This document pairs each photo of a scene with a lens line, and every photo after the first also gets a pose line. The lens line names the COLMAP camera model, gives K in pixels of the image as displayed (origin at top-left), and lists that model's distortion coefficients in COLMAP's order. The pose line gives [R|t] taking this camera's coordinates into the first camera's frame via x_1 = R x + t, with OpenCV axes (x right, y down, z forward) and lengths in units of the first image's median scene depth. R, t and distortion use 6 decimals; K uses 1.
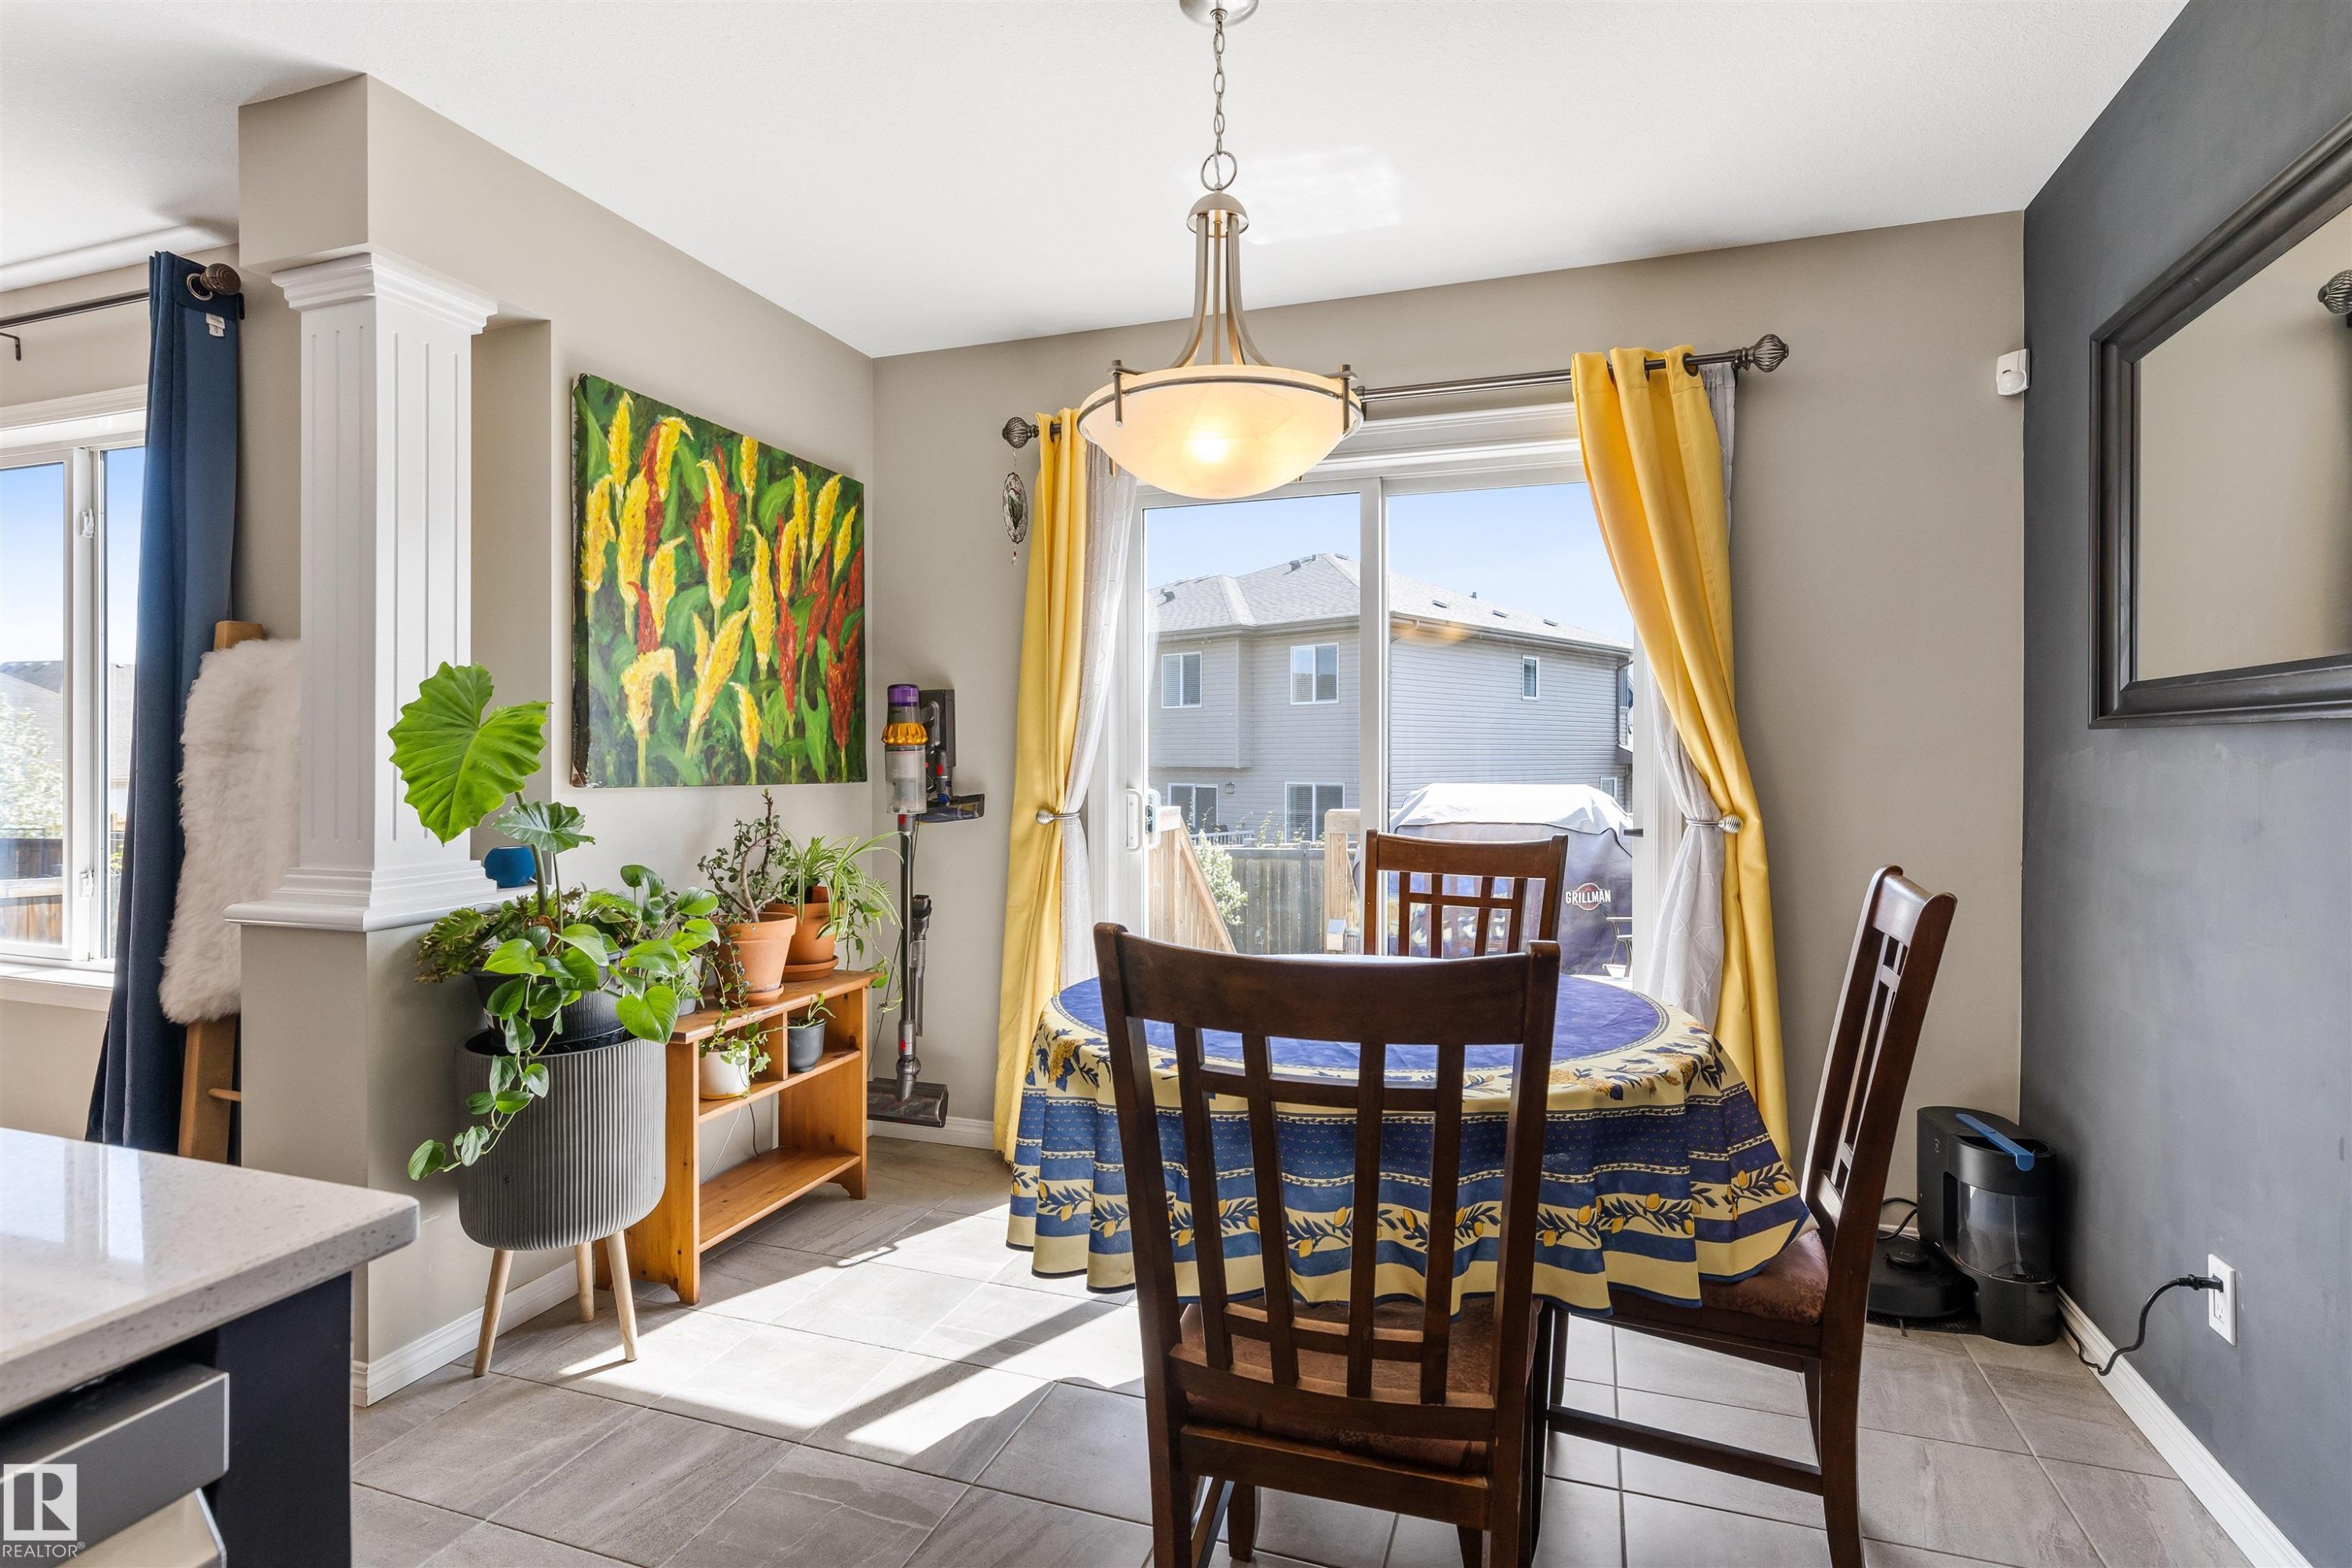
lens RADIAL K [[1156.0, 0, 1176.9], [0, 1156.0, 766.2], [0, 0, 1]] dist [0.006847, -0.000714]
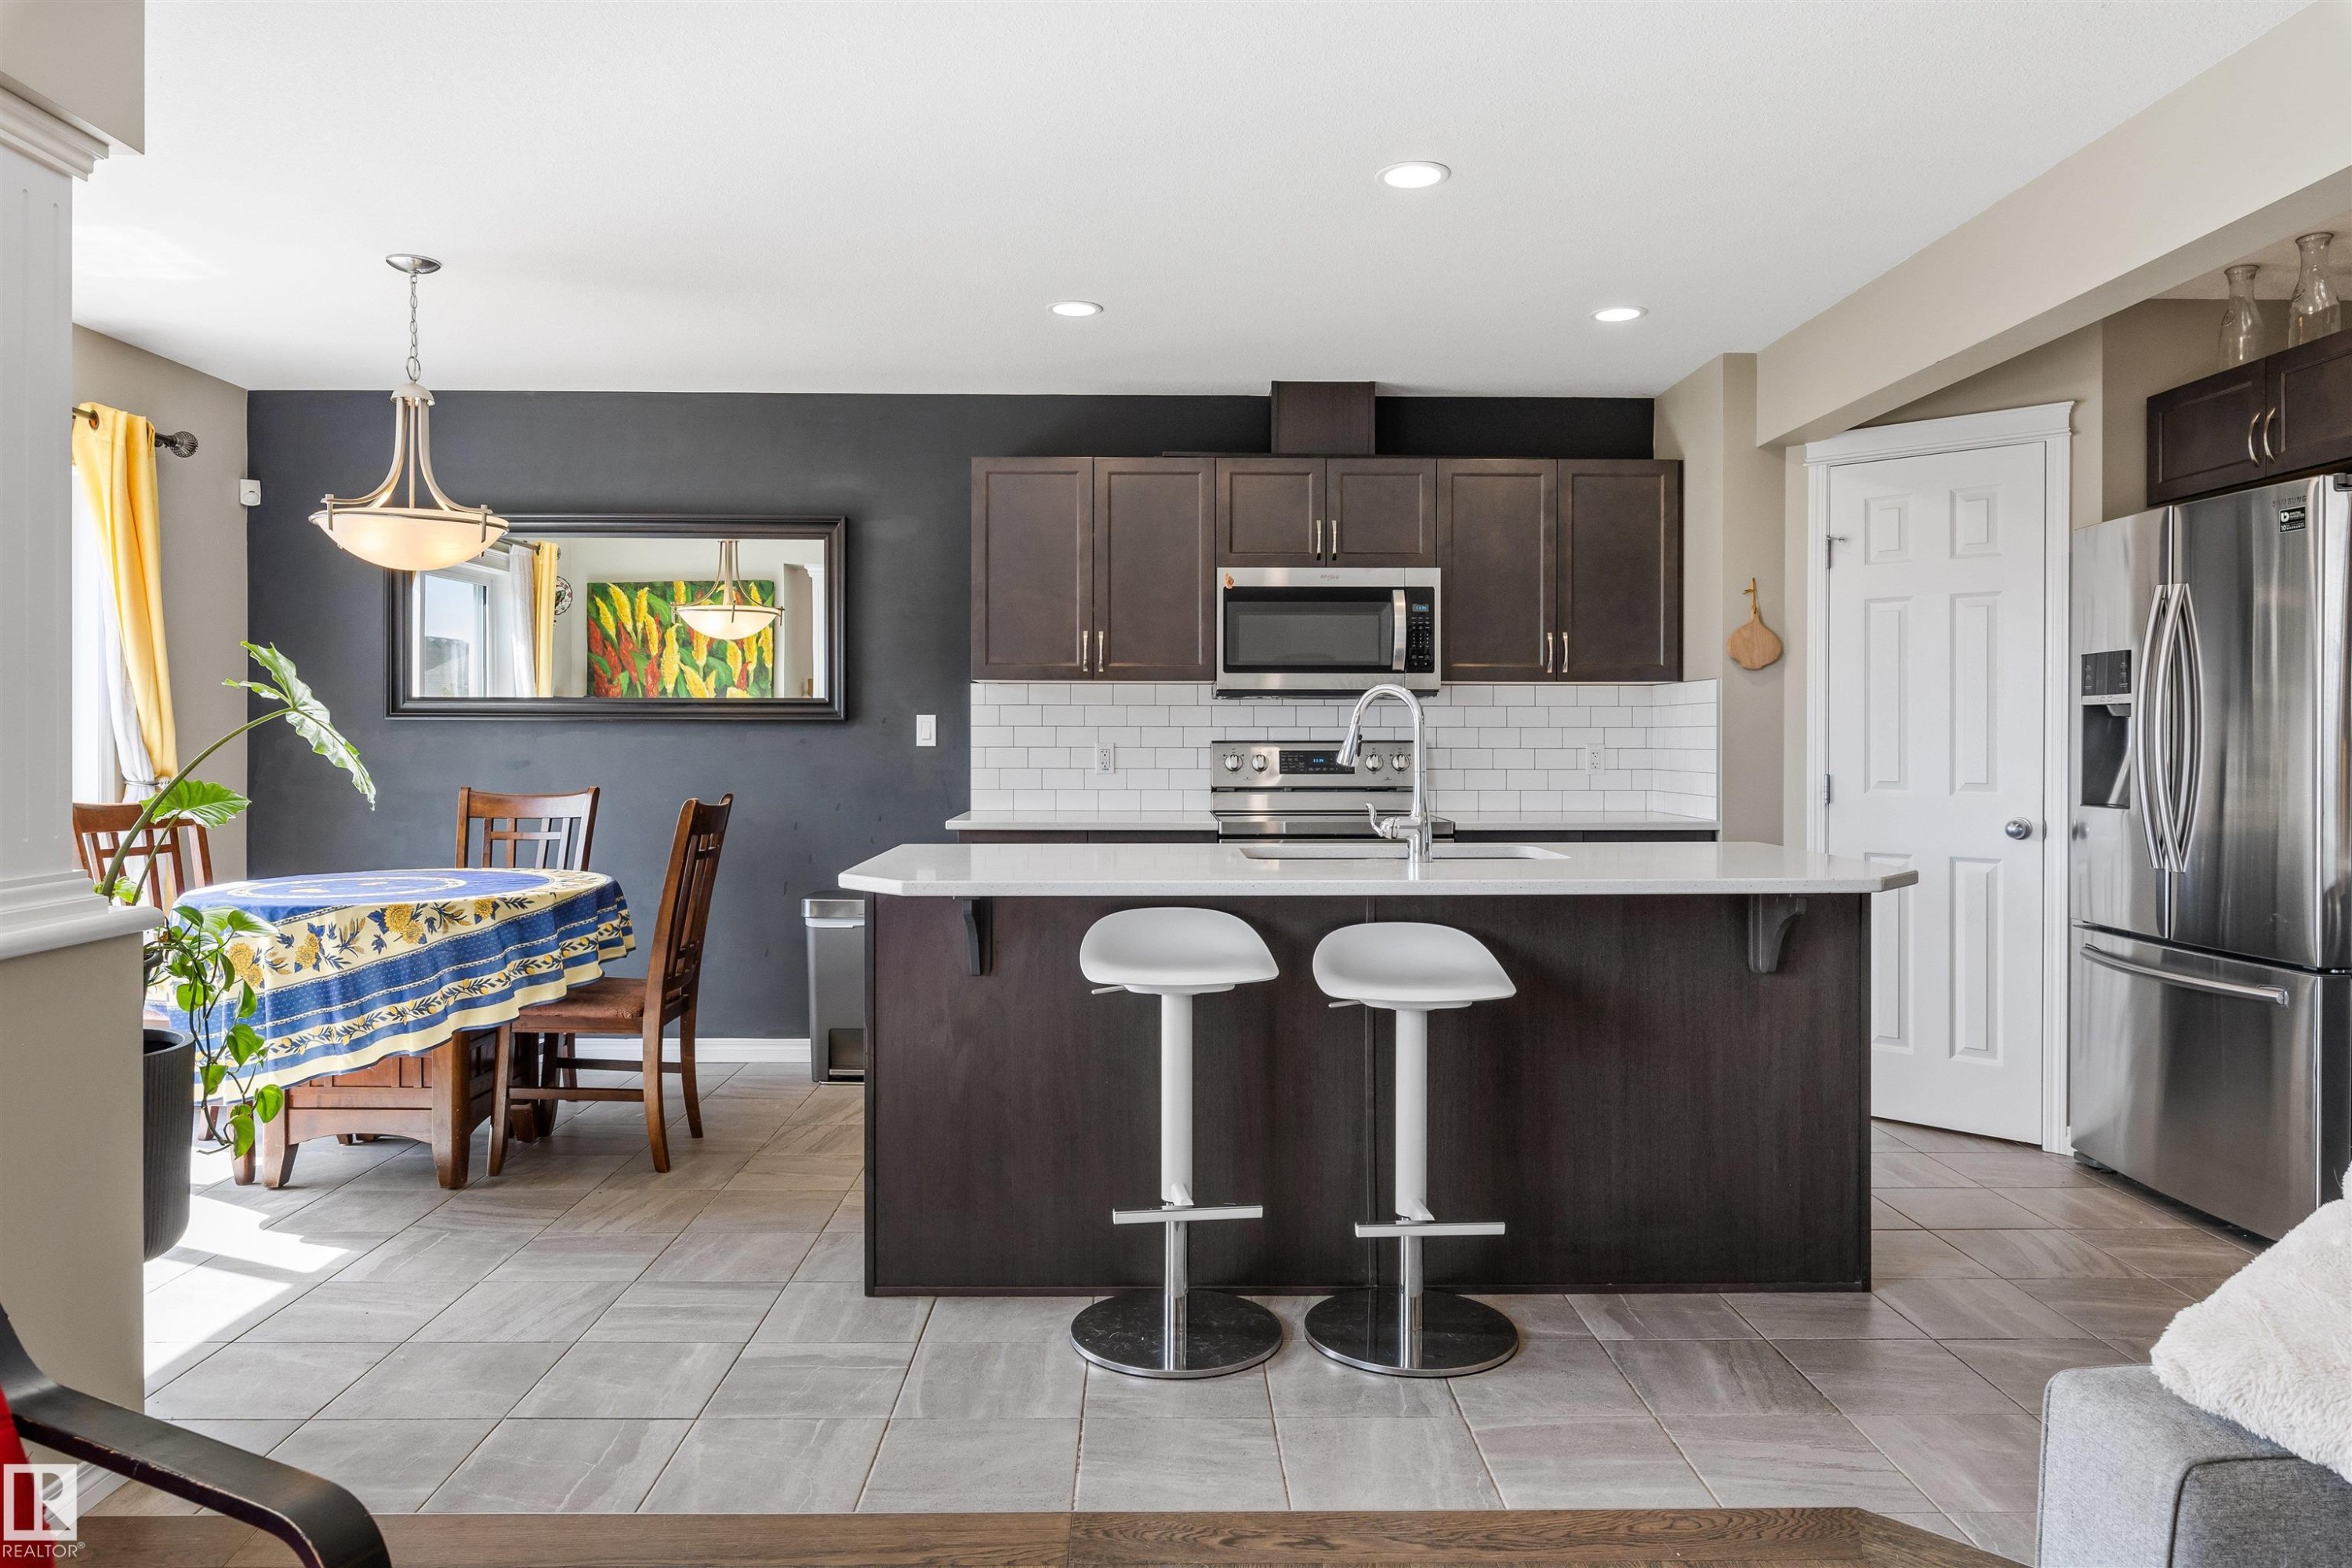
lens RADIAL K [[1543.1, 0, 1180.9], [0, 1543.1, 760.8], [0, 0, 1]] dist [0.009612, 0.000409]
pose [[-0.348889, -0.015907, 0.937029, -1.647367], [0.003408, 0.999828, 0.018242, -0.005387], [-0.937158, 0.009558, -0.348775, 0.528583]]
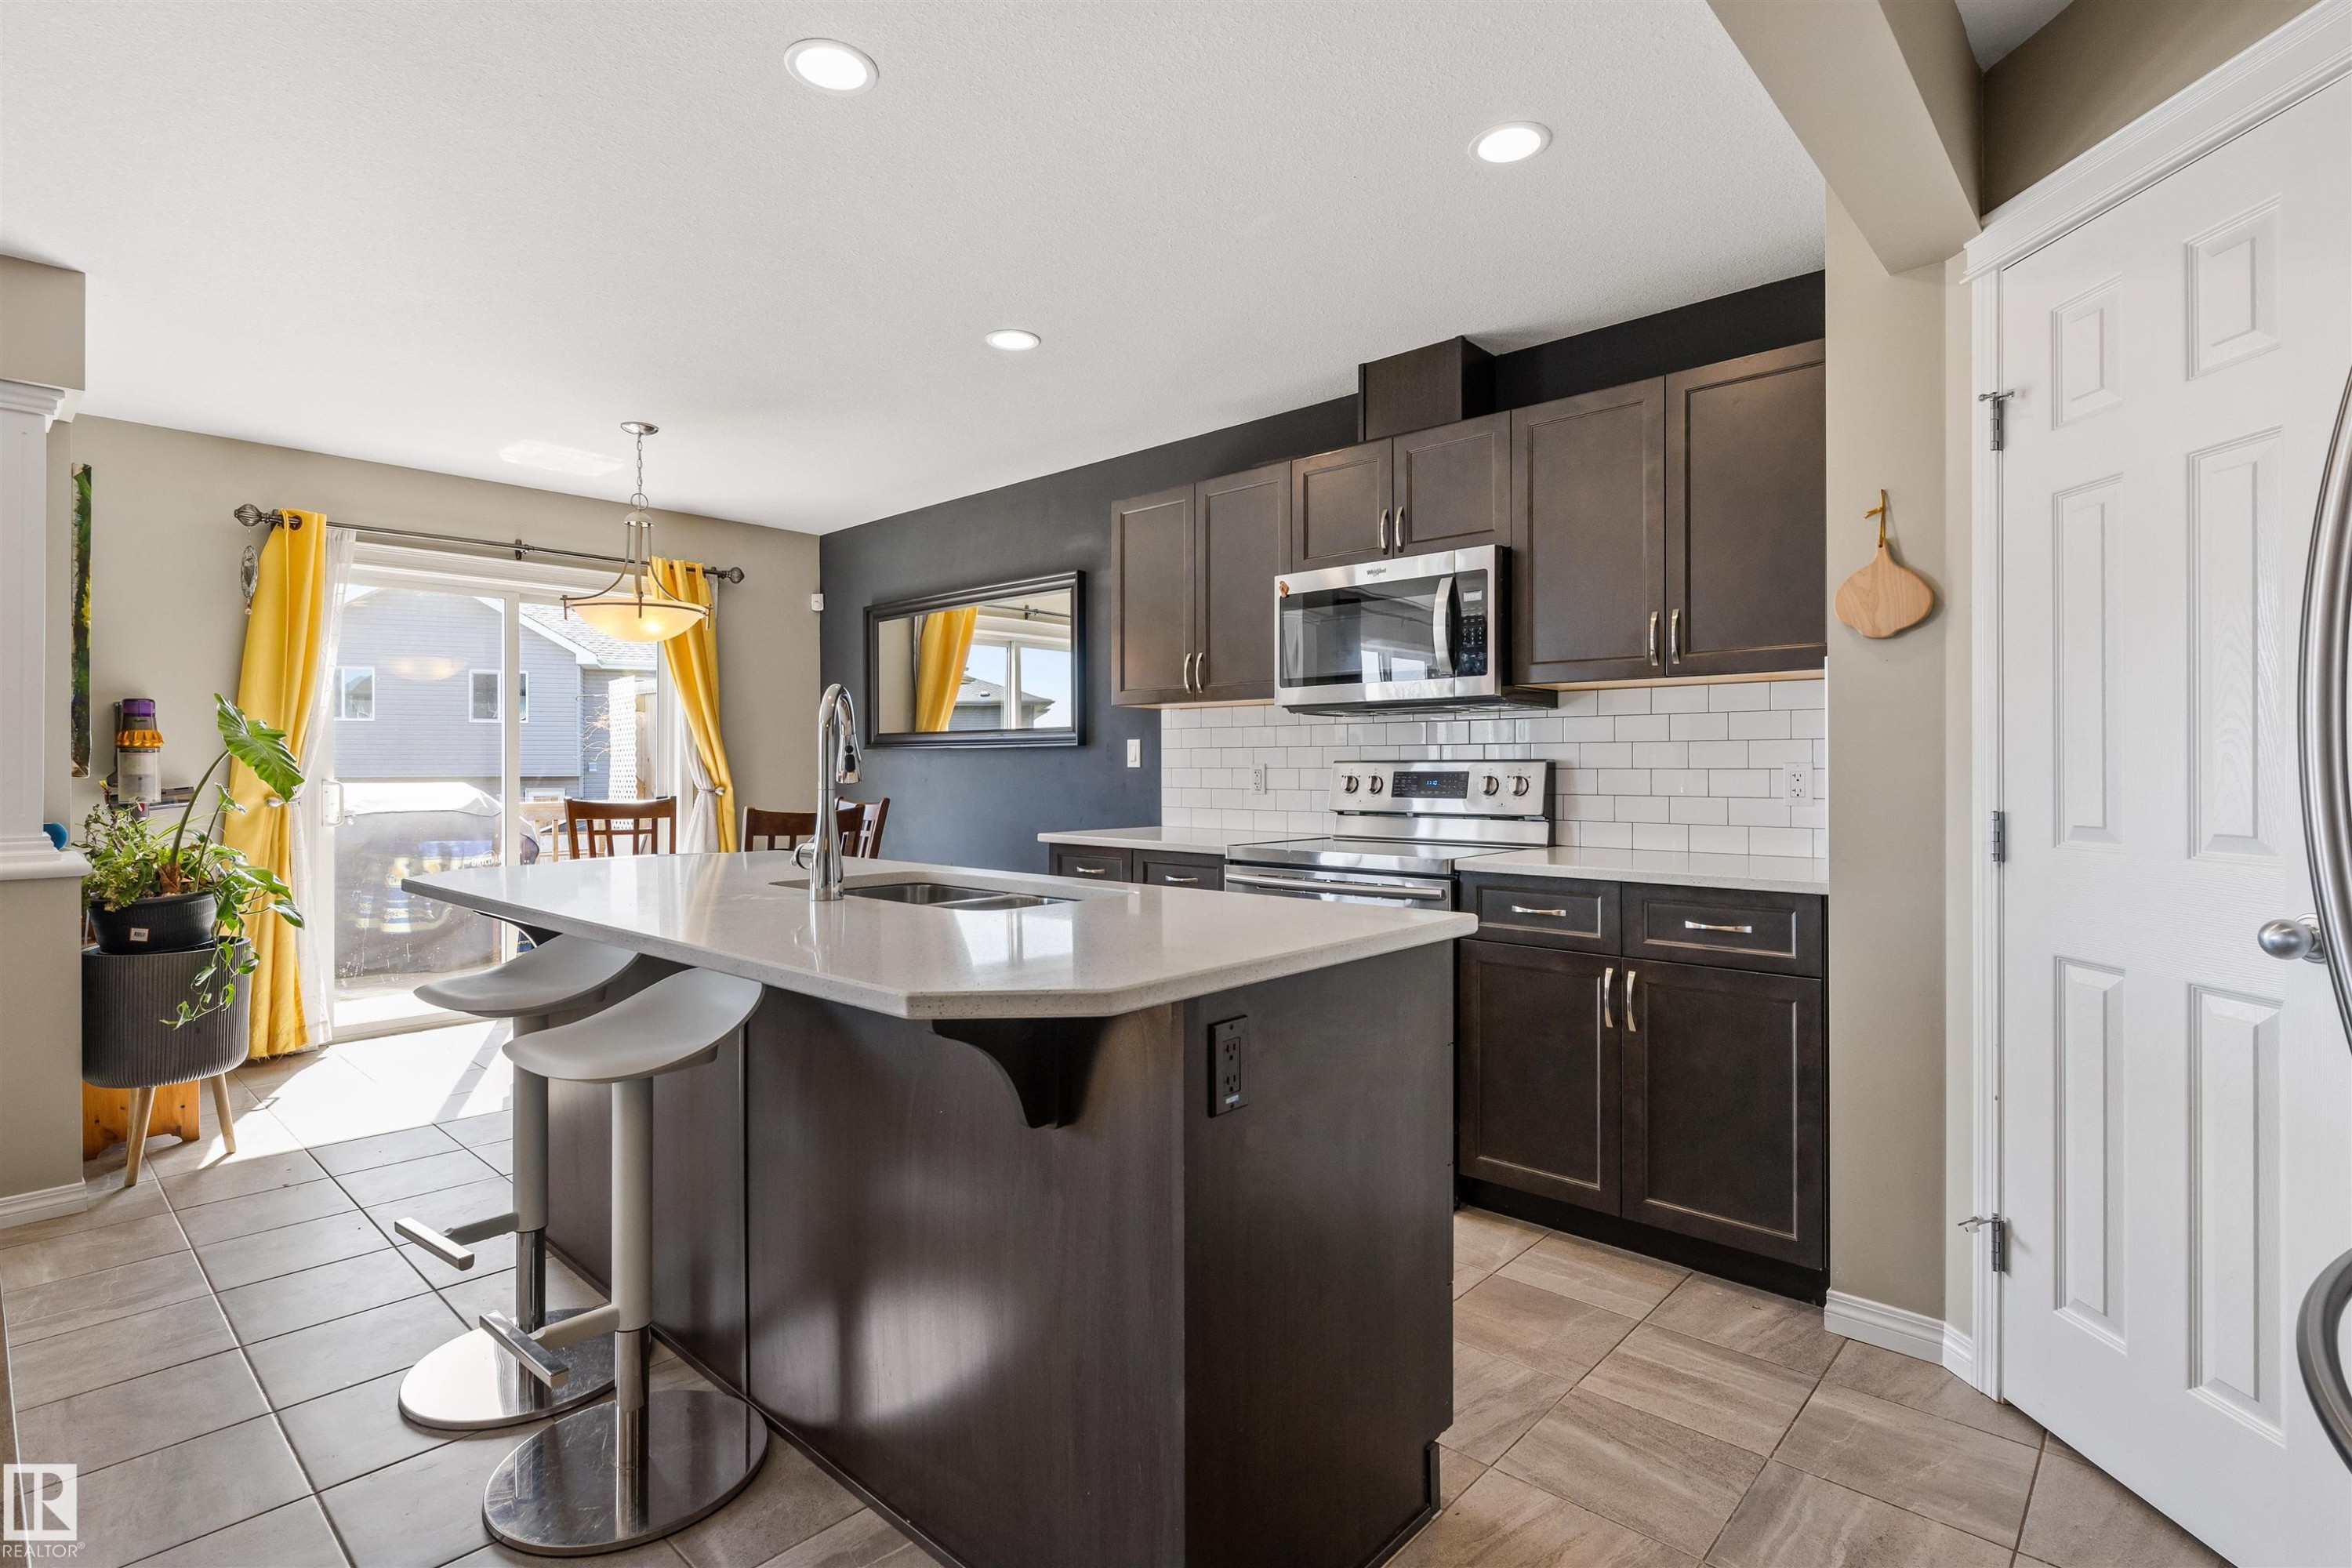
lens RADIAL K [[1156.0, 0, 1164.3], [0, 1156.0, 777.4], [0, 0, 1]] dist [0.006847, -0.000714]
pose [[0.409630, -0.009965, 0.912197, -1.148477], [0.006485, 0.999947, 0.008012, 0.013432], [-0.912229, 0.002634, 0.409673, -0.628562]]
